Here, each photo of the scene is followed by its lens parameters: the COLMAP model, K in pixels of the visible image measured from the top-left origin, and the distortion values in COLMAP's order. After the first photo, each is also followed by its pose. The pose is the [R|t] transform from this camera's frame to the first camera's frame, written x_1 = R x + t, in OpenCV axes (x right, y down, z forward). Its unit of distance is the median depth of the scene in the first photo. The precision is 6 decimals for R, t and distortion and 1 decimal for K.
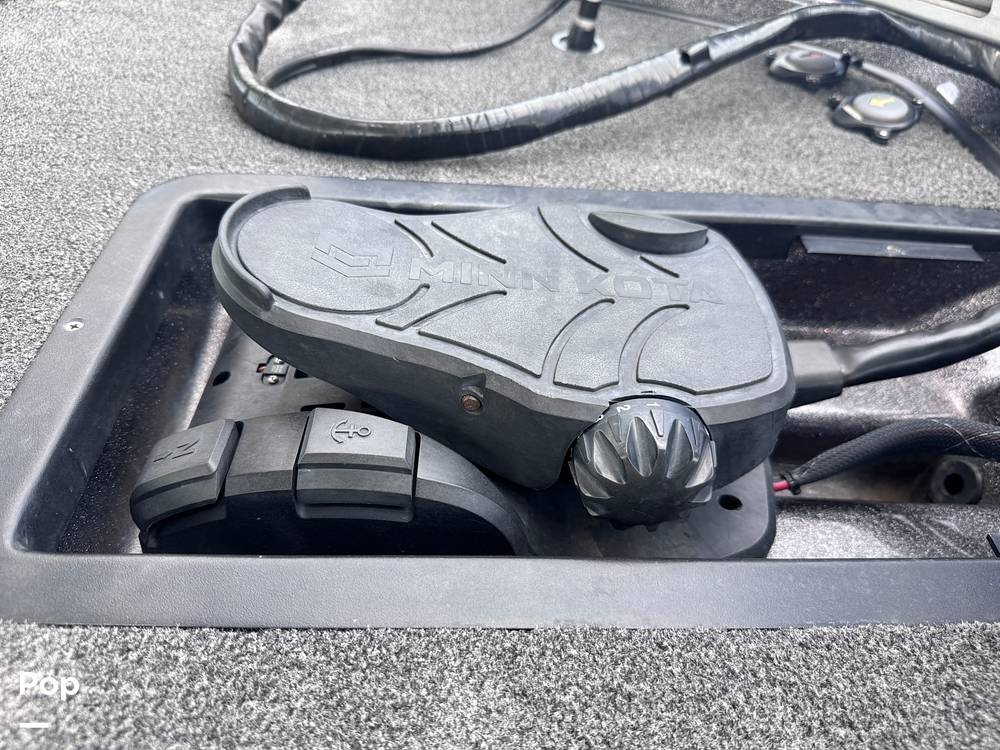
lens RADIAL K [[699.2, 0, 499.3], [0, 699.2, 363.0], [0, 0, 1]] dist [0.006156, -0.000574]
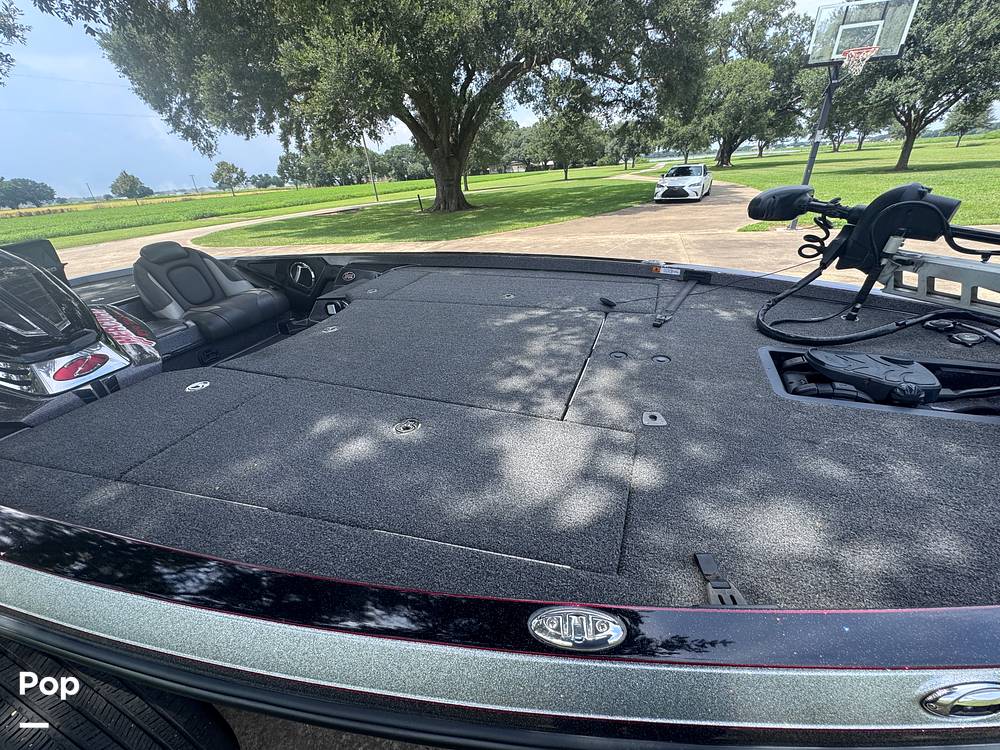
lens RADIAL K [[394.4, 0, 500.0], [0, 394.4, 375.0], [0, 0, 1]] dist [-0.016401, -0.000150]
pose [[0.899744, 0.055357, -0.432894, -0.777142], [-0.160580, 0.964328, -0.210440, 0.651046], [0.405802, 0.258857, 0.876537, -1.726064]]
